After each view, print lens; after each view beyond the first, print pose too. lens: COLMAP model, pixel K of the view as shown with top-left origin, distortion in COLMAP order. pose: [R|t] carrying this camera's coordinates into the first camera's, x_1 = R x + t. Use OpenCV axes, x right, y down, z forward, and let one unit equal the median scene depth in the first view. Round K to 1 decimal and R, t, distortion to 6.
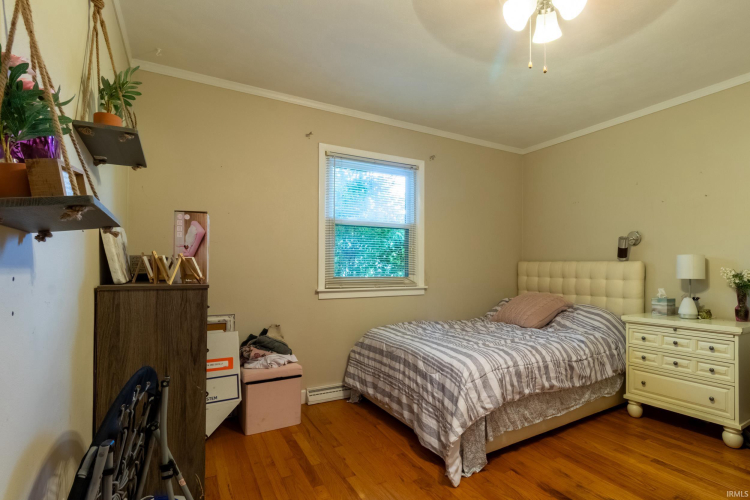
lens RADIAL K [[354.9, 0, 373.1], [0, 354.9, 256.8], [0, 0, 1]] dist [0.004831, 0.000418]
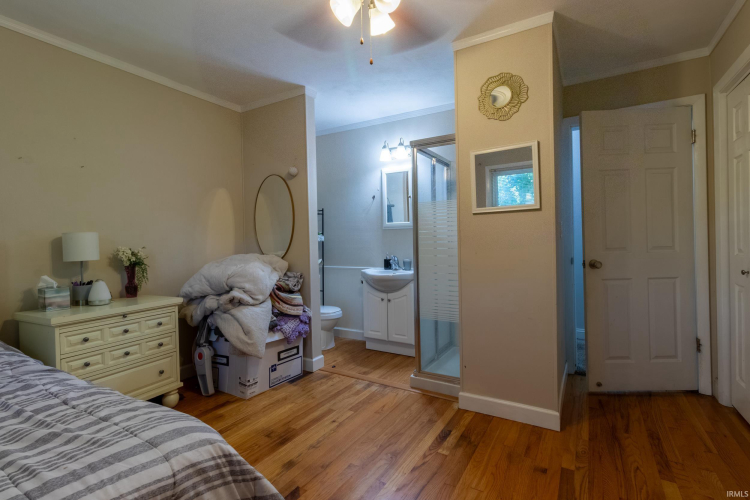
lens RADIAL K [[354.9, 0, 378.9], [0, 354.9, 245.8], [0, 0, 1]] dist [0.004831, 0.000418]
pose [[-0.500194, -0.002372, 0.865910, -0.246686], [-0.002269, 0.999996, 0.001429, 0.023627], [-0.865910, -0.001250, -0.500198, 0.882984]]
